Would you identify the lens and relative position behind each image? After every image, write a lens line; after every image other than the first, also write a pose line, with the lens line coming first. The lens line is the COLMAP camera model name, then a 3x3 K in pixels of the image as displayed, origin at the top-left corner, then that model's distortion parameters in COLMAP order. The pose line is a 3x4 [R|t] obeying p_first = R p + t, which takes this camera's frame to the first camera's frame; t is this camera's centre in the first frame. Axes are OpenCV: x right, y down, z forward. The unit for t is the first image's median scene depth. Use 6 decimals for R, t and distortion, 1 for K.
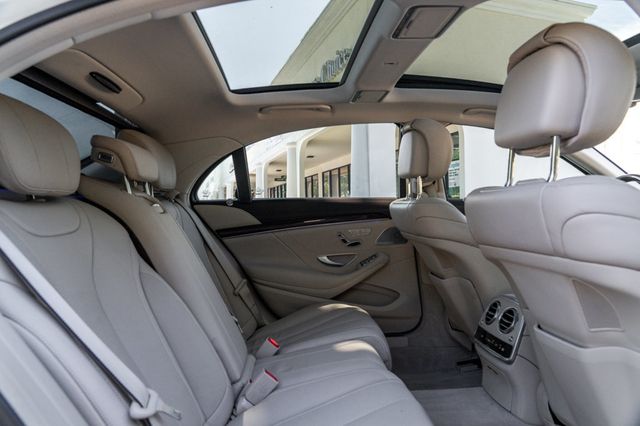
lens RADIAL K [[437.8, 0, 320.0], [0, 437.8, 213.0], [0, 0, 1]] dist [-0.000693, -0.001005]
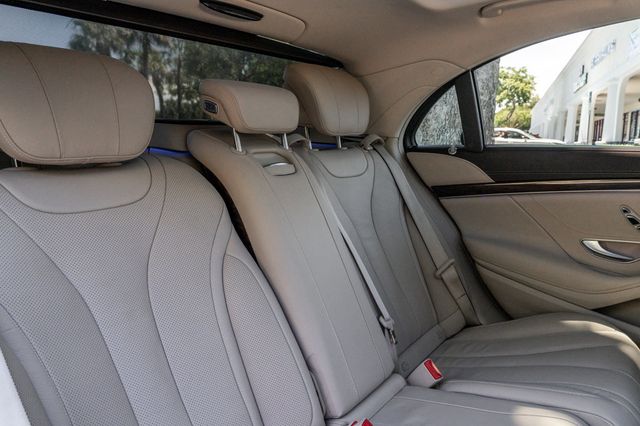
lens RADIAL K [[465.8, 0, 320.0], [0, 465.8, 213.0], [0, 0, 1]] dist [-0.012686, 0.001671]
pose [[0.754959, 0.120184, -0.644665, 0.156875], [-0.017376, 0.986383, 0.163542, -0.048430], [0.655542, -0.112265, 0.746767, 0.288042]]
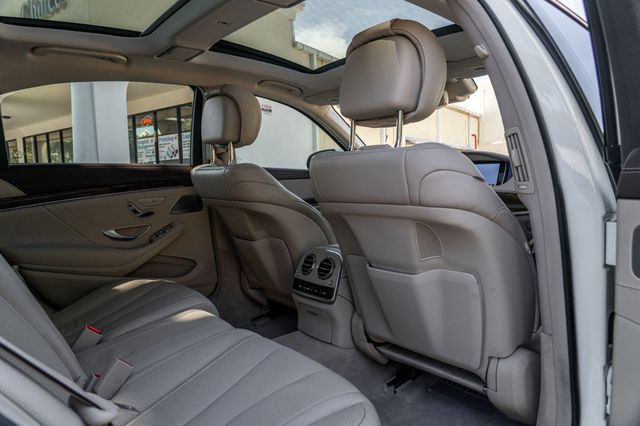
lens RADIAL K [[437.8, 0, 320.0], [0, 437.8, 213.0], [0, 0, 1]] dist [-0.000693, -0.001005]
pose [[0.813833, -0.052051, 0.578762, -0.180119], [0.015963, 0.997607, 0.067274, 0.013475], [-0.580879, -0.045511, 0.812717, 0.045133]]
